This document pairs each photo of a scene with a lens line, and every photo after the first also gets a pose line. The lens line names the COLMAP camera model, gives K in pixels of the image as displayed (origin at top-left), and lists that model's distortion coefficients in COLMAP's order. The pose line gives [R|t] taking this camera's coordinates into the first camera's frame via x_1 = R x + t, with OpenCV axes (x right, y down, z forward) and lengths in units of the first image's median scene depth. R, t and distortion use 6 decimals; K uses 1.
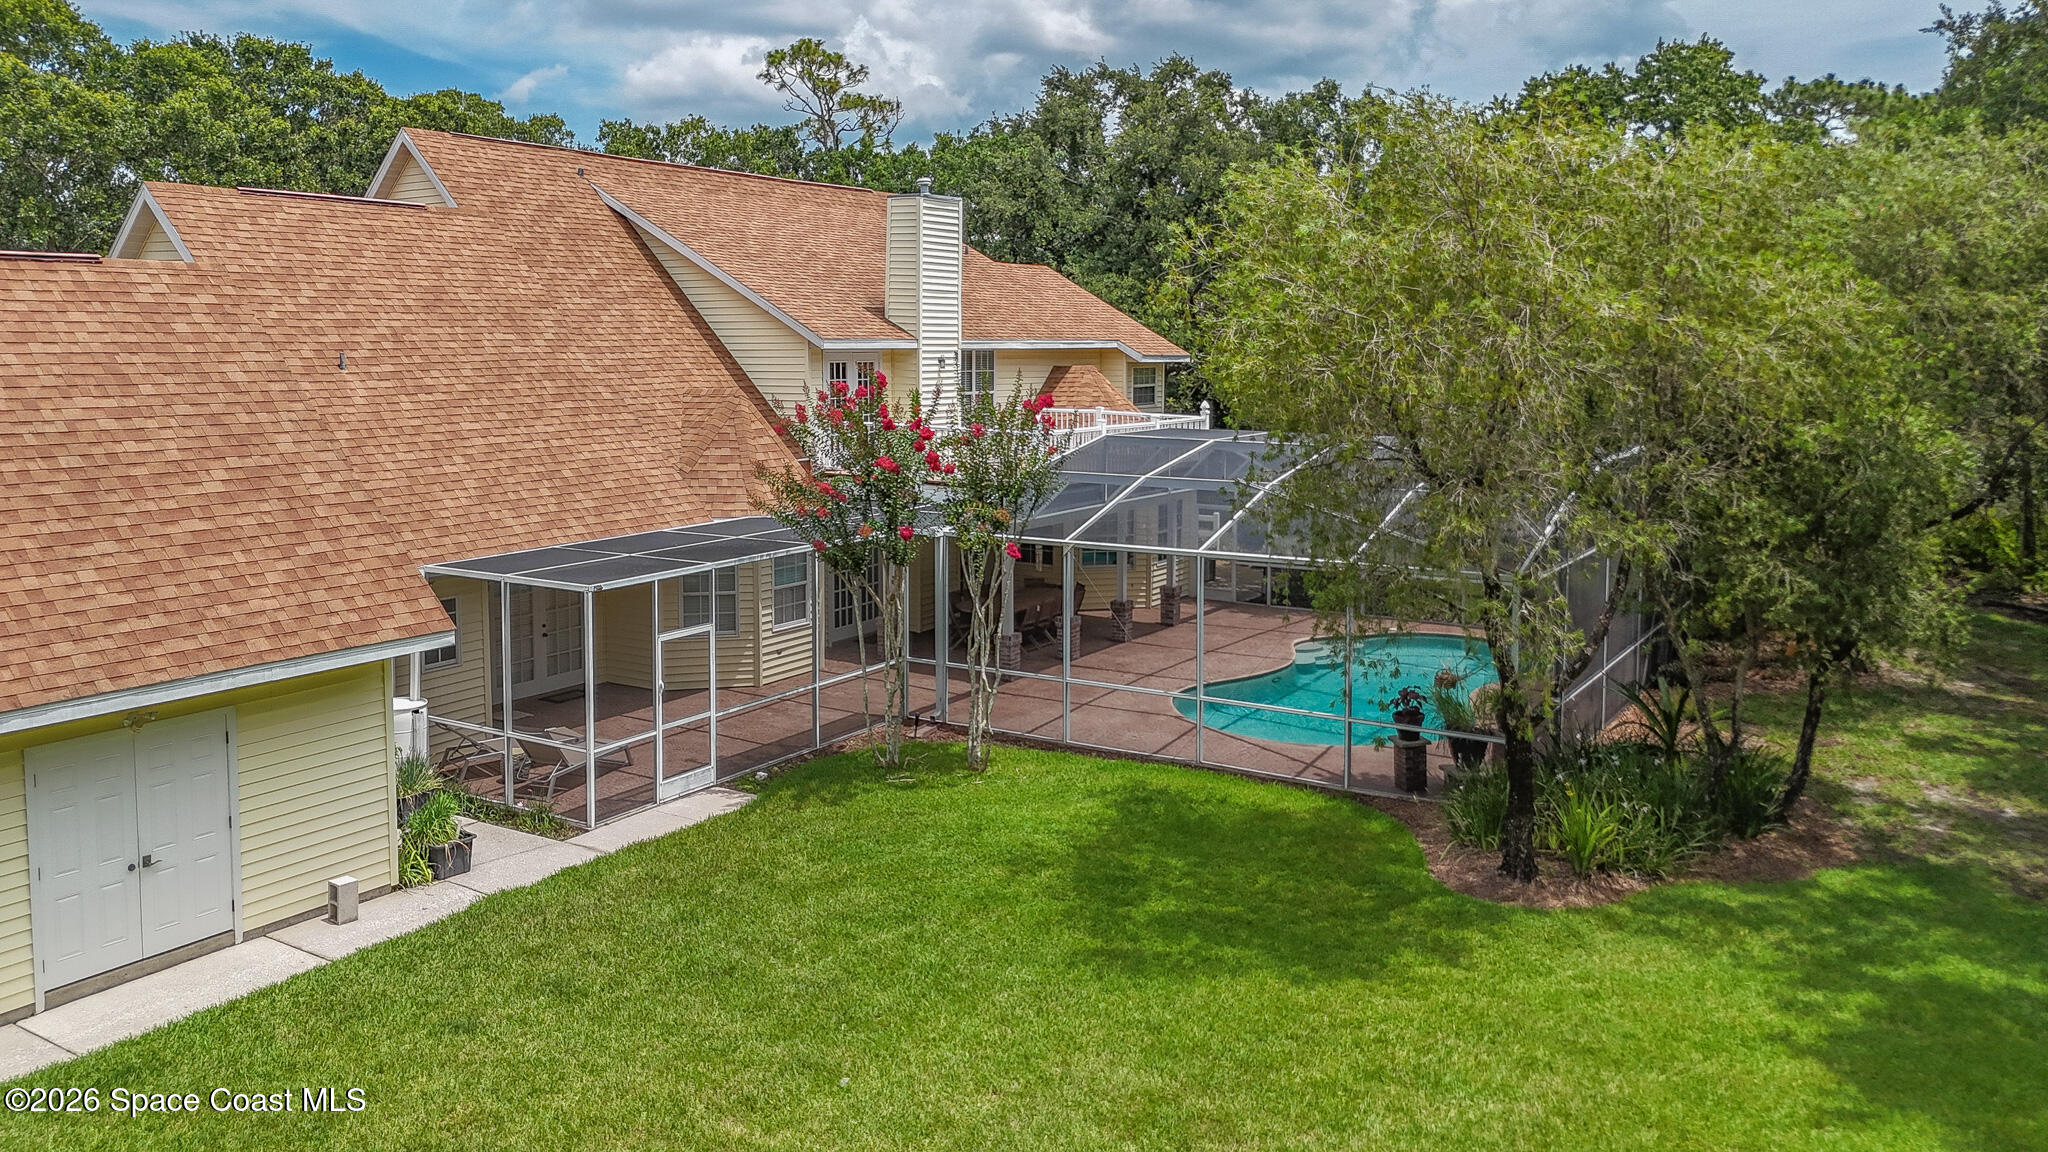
lens RADIAL K [[1544.6, 0, 1024.0], [0, 1544.6, 576.0], [0, 0, 1]] dist [0.070160, -0.003228]
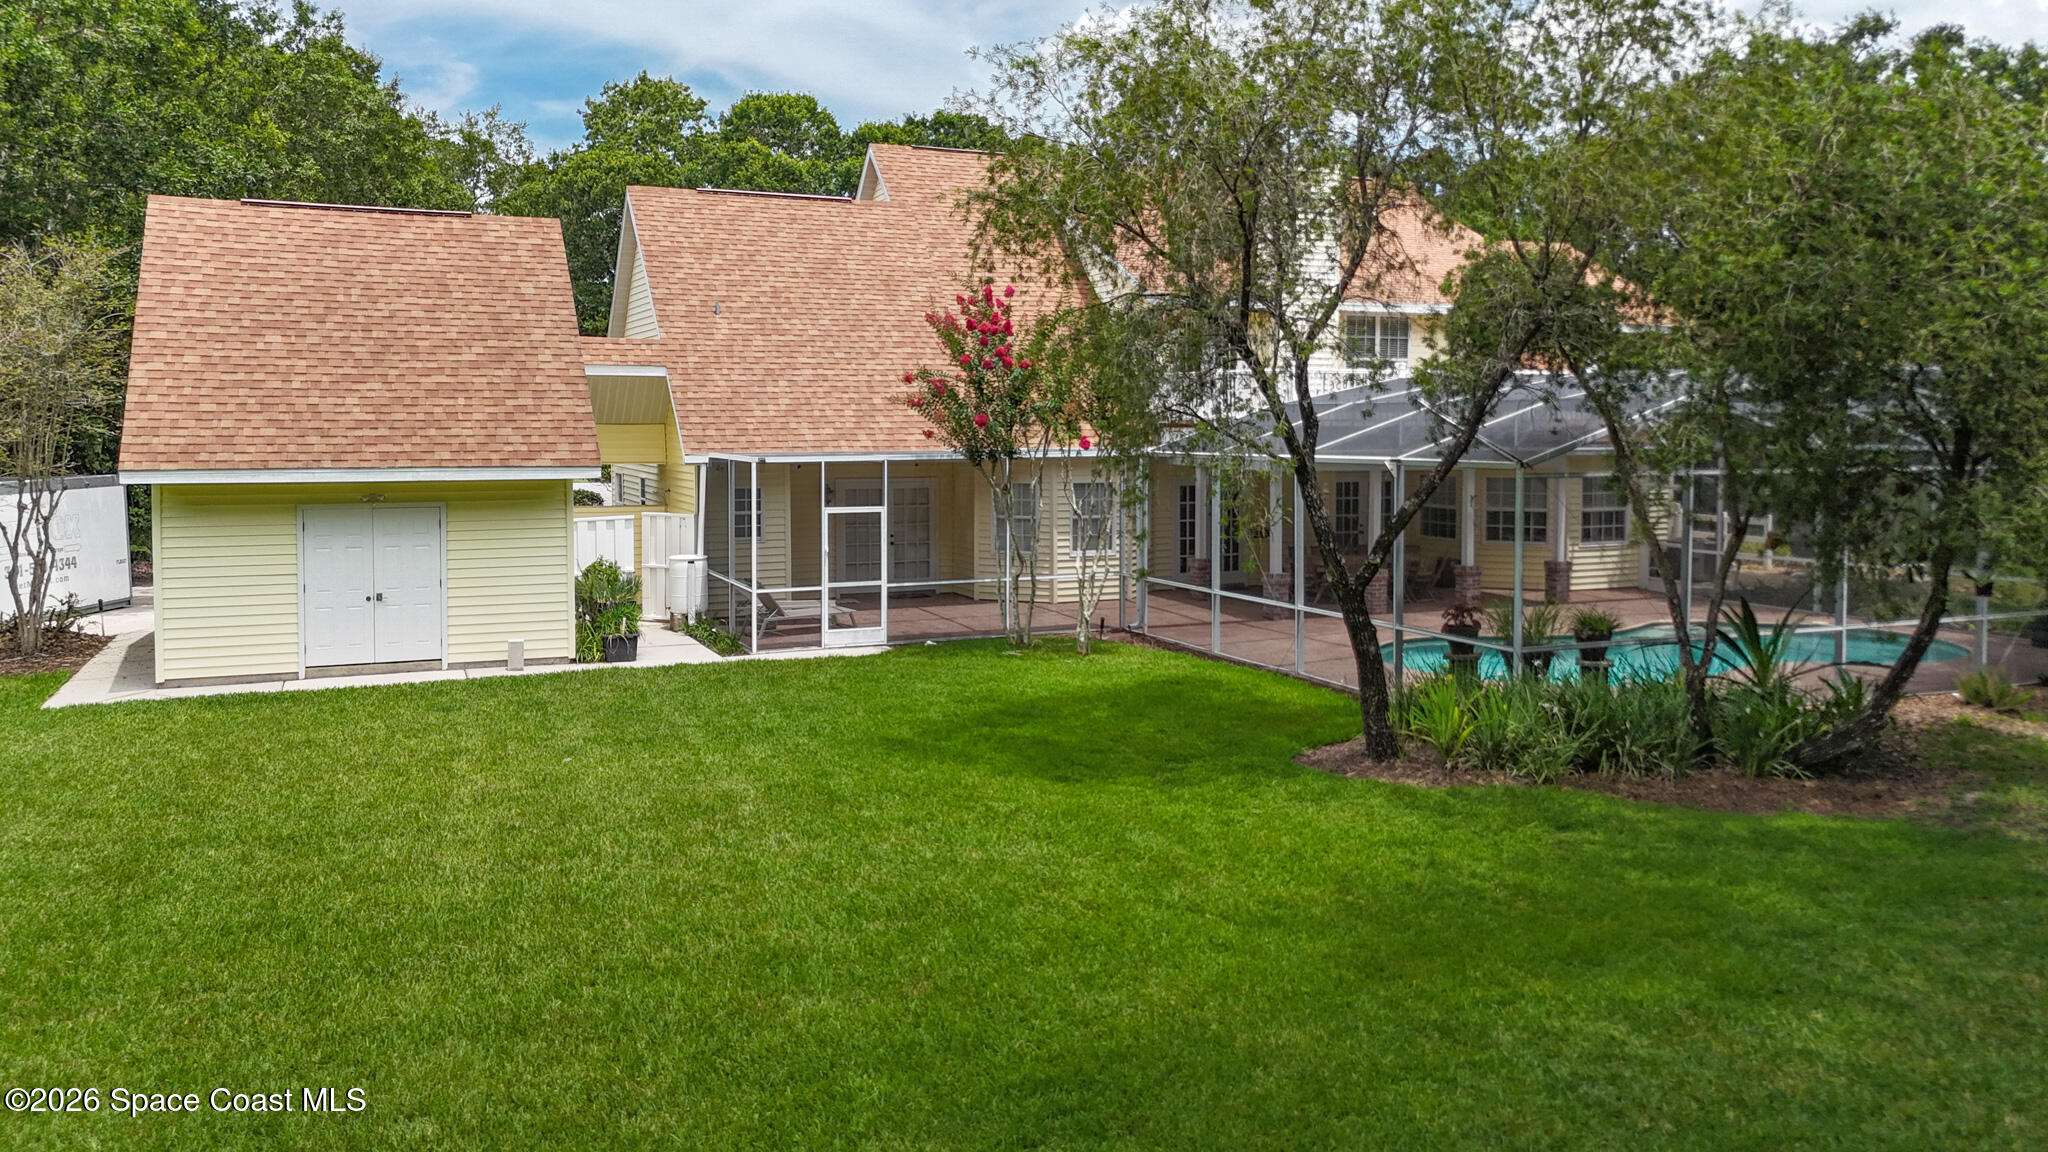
lens RADIAL K [[1544.6, 0, 1024.0], [0, 1544.6, 576.0], [0, 0, 1]] dist [0.070160, -0.003228]
pose [[0.840063, 0.058201, -0.539359, 0.494225], [-0.083806, 0.996216, -0.023031, 0.094682], [0.535977, 0.064549, 0.841761, 0.054443]]
